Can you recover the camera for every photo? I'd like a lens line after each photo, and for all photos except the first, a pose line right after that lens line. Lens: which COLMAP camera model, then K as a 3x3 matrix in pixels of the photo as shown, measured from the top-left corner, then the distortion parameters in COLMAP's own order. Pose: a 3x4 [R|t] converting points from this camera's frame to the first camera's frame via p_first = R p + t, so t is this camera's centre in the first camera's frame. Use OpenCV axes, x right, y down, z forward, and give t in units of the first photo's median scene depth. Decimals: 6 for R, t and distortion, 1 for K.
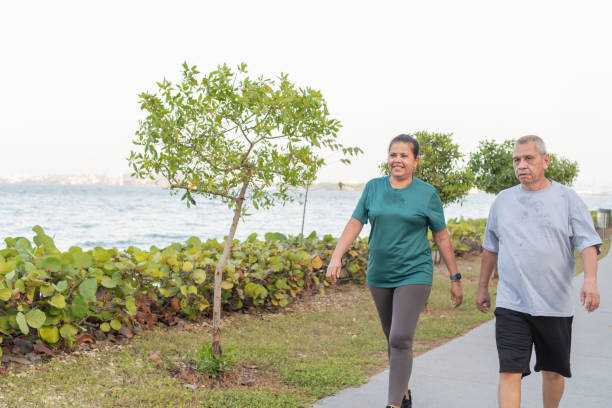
lens RADIAL K [[789.6, 0, 306.0], [0, 789.6, 204.0], [0, 0, 1]] dist [-0.031838, -0.020726]
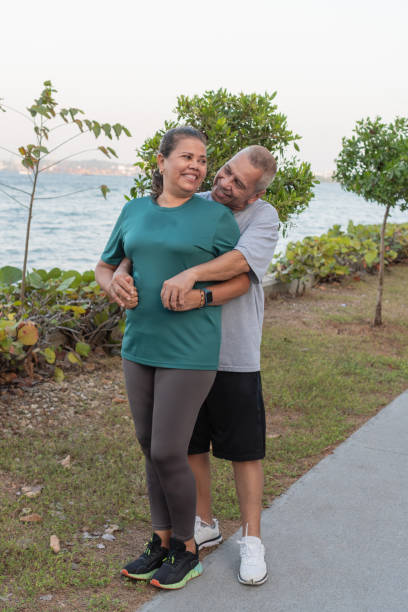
lens RADIAL K [[789.6, 0, 204.0], [0, 789.6, 306.0], [0, 0, 1]] dist [-0.031838, -0.020726]
pose [[0.999886, 0.005579, -0.014012, 0.166428], [-0.003602, 0.990511, 0.137386, -0.025719], [0.014645, -0.137319, 0.990419, 0.533027]]
